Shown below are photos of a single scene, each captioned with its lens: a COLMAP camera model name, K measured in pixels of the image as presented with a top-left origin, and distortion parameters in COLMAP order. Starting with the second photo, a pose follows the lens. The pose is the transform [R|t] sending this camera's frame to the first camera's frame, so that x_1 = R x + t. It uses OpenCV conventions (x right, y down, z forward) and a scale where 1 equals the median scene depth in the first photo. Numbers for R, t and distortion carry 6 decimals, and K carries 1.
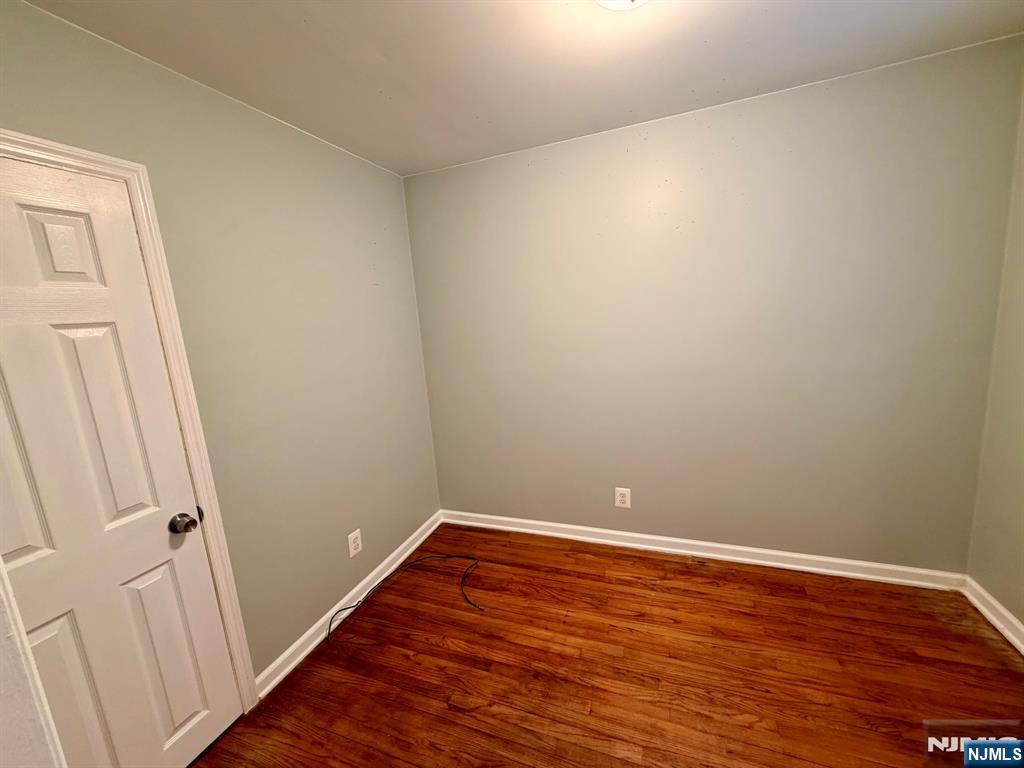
lens RADIAL K [[412.4, 0, 505.5], [0, 412.4, 385.3], [0, 0, 1]] dist [0.006393, -0.001926]
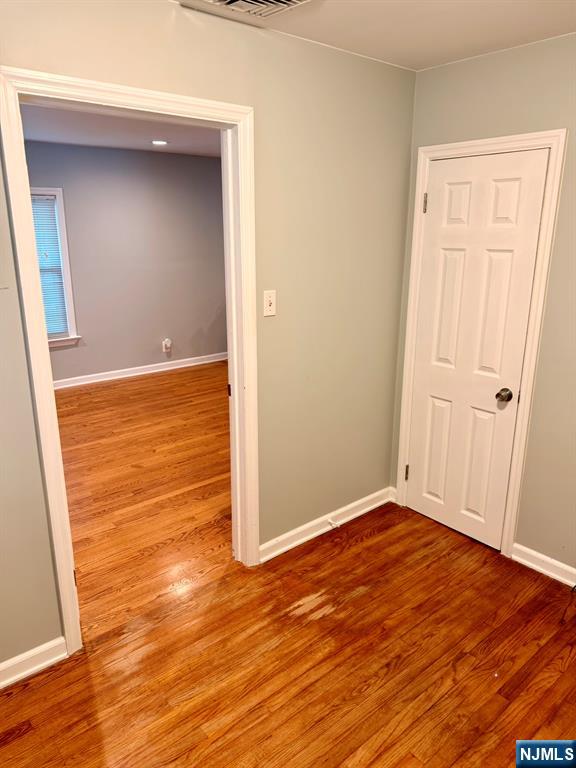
lens RADIAL K [[546.4, 0, 285.8], [0, 546.4, 383.2], [0, 0, 1]] dist [0.054151, -0.060035]
pose [[-0.477845, 0.305324, -0.823676, 1.028219], [-0.114353, 0.908054, 0.402941, -0.347298], [0.870969, 0.286733, -0.398994, 0.988567]]
